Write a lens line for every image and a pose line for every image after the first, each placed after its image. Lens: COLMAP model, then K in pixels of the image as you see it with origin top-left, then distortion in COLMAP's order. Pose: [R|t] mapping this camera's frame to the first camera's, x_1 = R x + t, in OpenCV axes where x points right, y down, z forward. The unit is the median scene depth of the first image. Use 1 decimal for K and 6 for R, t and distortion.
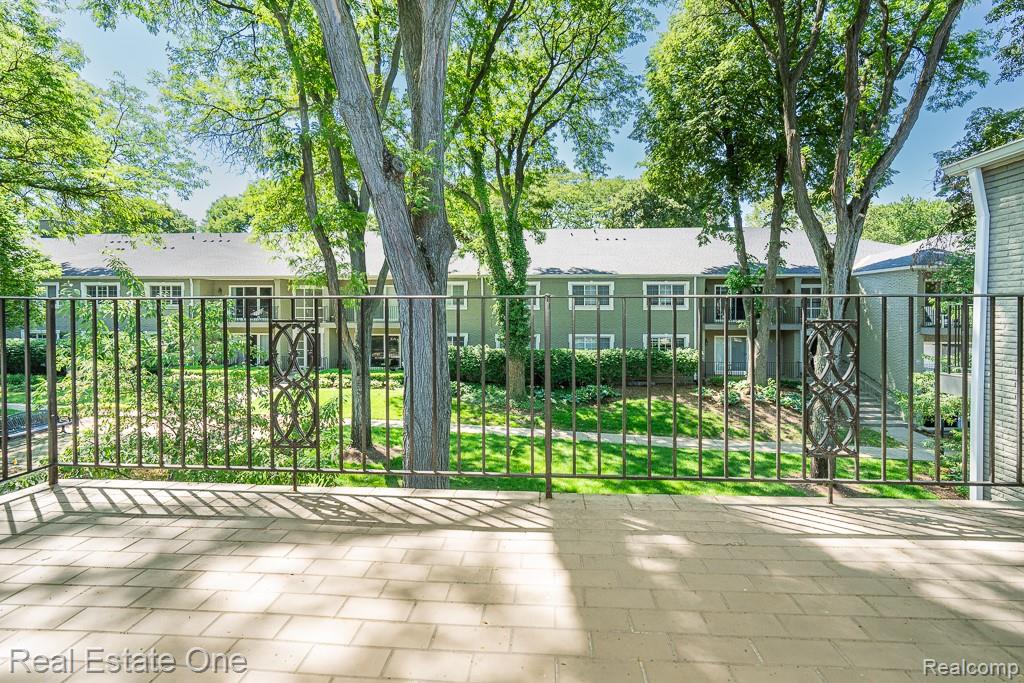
lens RADIAL K [[477.2, 0, 516.4], [0, 477.2, 315.4], [0, 0, 1]] dist [0.000513, 0.001220]
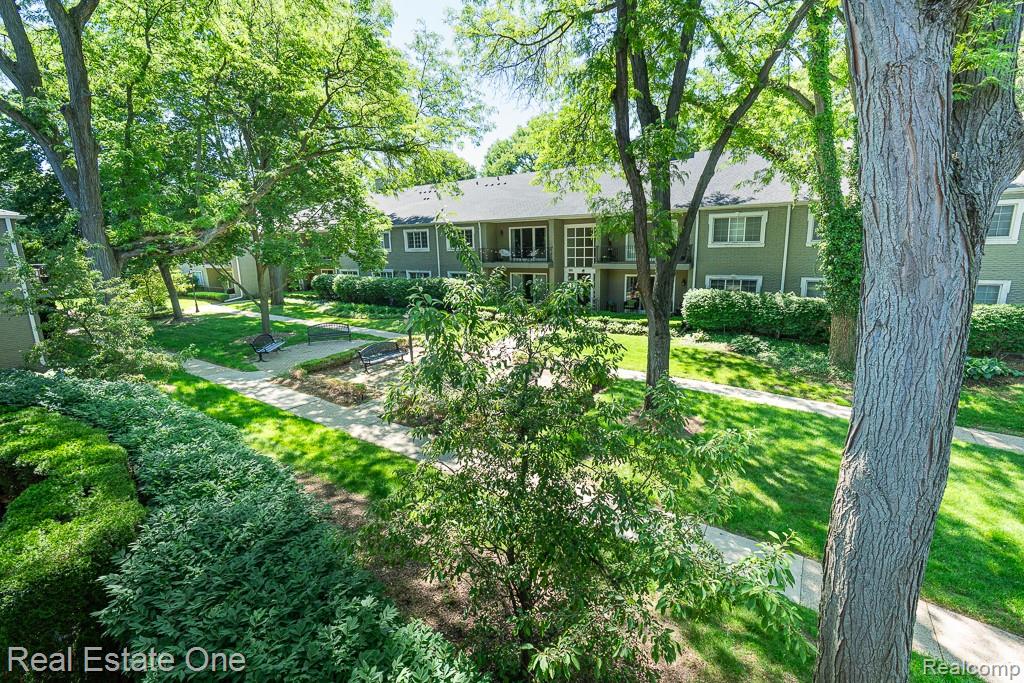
lens RADIAL K [[459.7, 0, 512.0], [0, 459.7, 341.5], [0, 0, 1]] dist [-0.000307, 0.000310]
pose [[0.871884, 0.079957, -0.483142, -0.106750], [0.020563, 0.979733, 0.199250, -0.023788], [0.489281, -0.183657, 0.852569, 0.108869]]
